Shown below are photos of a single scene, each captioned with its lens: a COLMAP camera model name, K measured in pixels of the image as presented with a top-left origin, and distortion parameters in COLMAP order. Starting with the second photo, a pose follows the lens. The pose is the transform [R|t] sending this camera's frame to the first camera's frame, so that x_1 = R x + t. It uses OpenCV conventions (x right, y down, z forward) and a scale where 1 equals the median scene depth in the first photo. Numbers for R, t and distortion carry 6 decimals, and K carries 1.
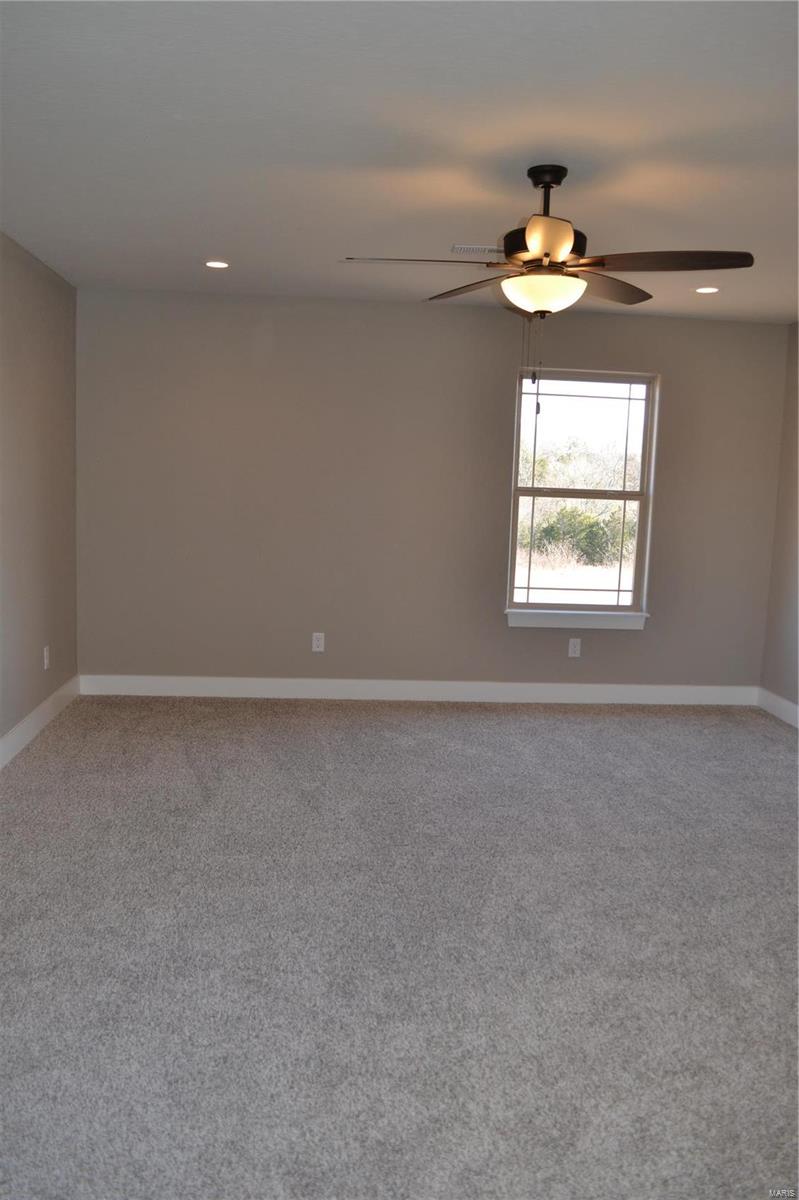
lens RADIAL K [[955.2, 0, 414.4], [0, 955.2, 577.9], [0, 0, 1]] dist [-0.081508, 0.012127]
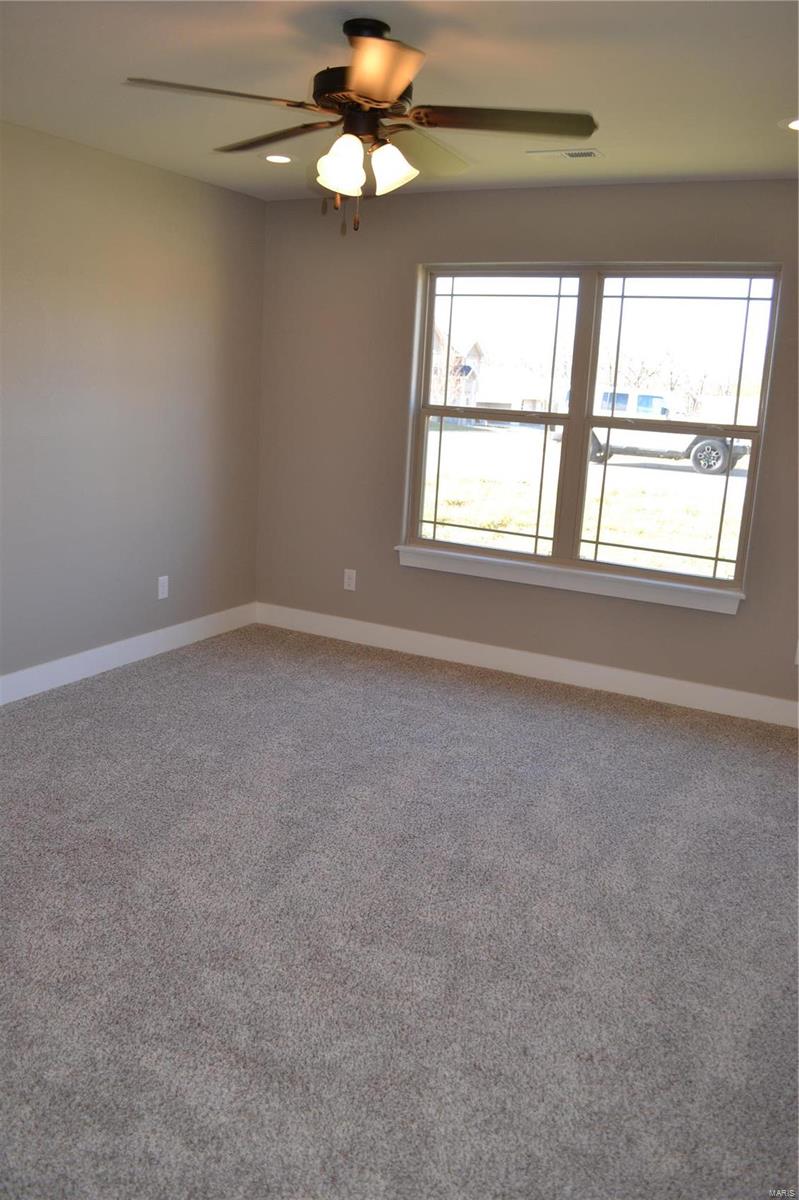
lens RADIAL K [[1246.0, 0, 389.5], [0, 1246.0, 587.5], [0, 0, 1]] dist [0.056206, 0.000000]
pose [[0.827774, 0.106411, -0.550879, 0.594995], [-0.097067, 0.994205, 0.046190, 0.016798], [0.552602, 0.015237, 0.833306, 0.039979]]
